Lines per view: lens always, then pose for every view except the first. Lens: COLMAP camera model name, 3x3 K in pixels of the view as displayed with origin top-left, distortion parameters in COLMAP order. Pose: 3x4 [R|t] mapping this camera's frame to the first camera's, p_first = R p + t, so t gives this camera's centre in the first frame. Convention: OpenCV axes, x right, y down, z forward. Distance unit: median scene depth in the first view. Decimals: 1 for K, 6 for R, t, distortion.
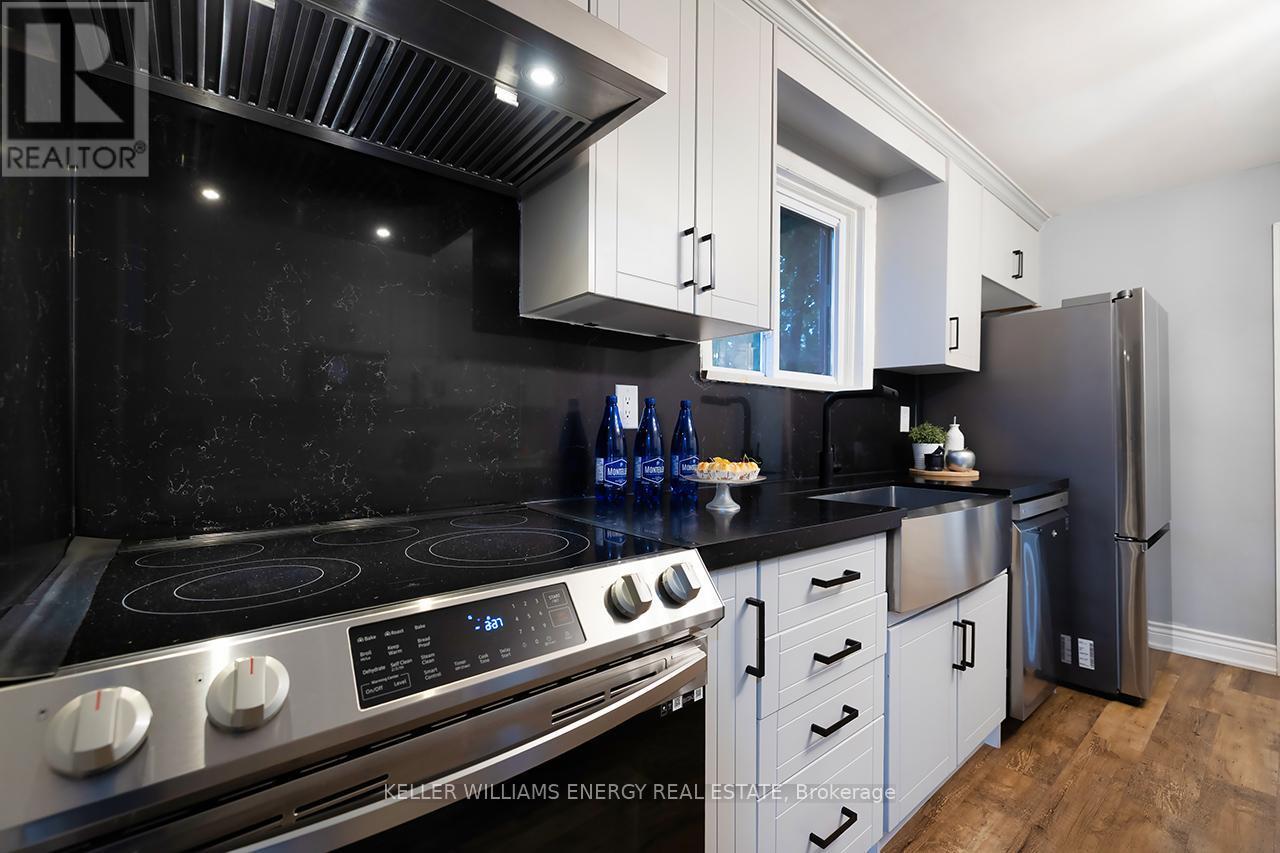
lens RADIAL K [[543.2, 0, 635.6], [0, 543.2, 433.2], [0, 0, 1]] dist [0.000451, -0.000231]
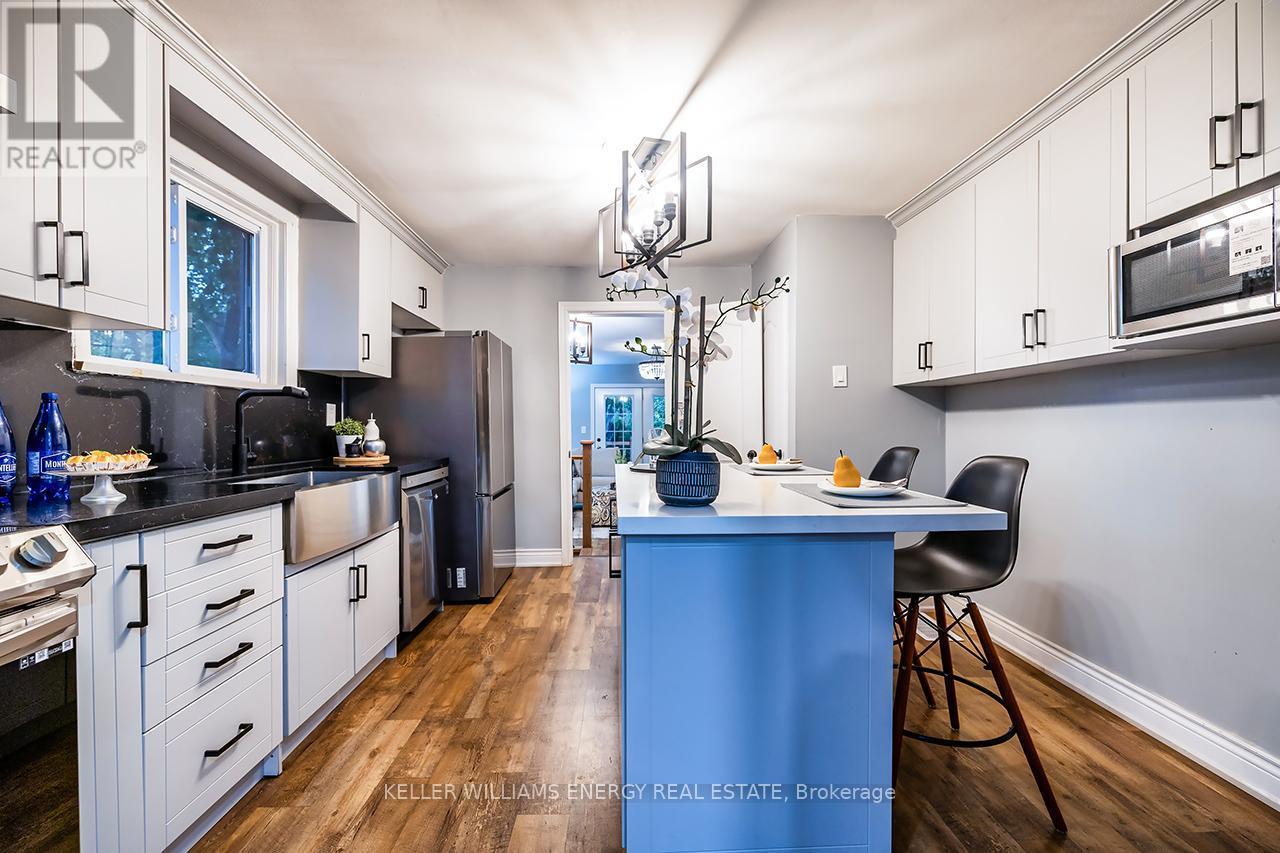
lens RADIAL K [[543.2, 0, 643.1], [0, 543.2, 429.5], [0, 0, 1]] dist [0.000451, -0.000231]
pose [[0.608836, -0.013225, 0.793186, -0.024358], [0.012380, 0.999898, 0.007169, 0.007332], [-0.793199, 0.005454, 0.608937, -0.325198]]
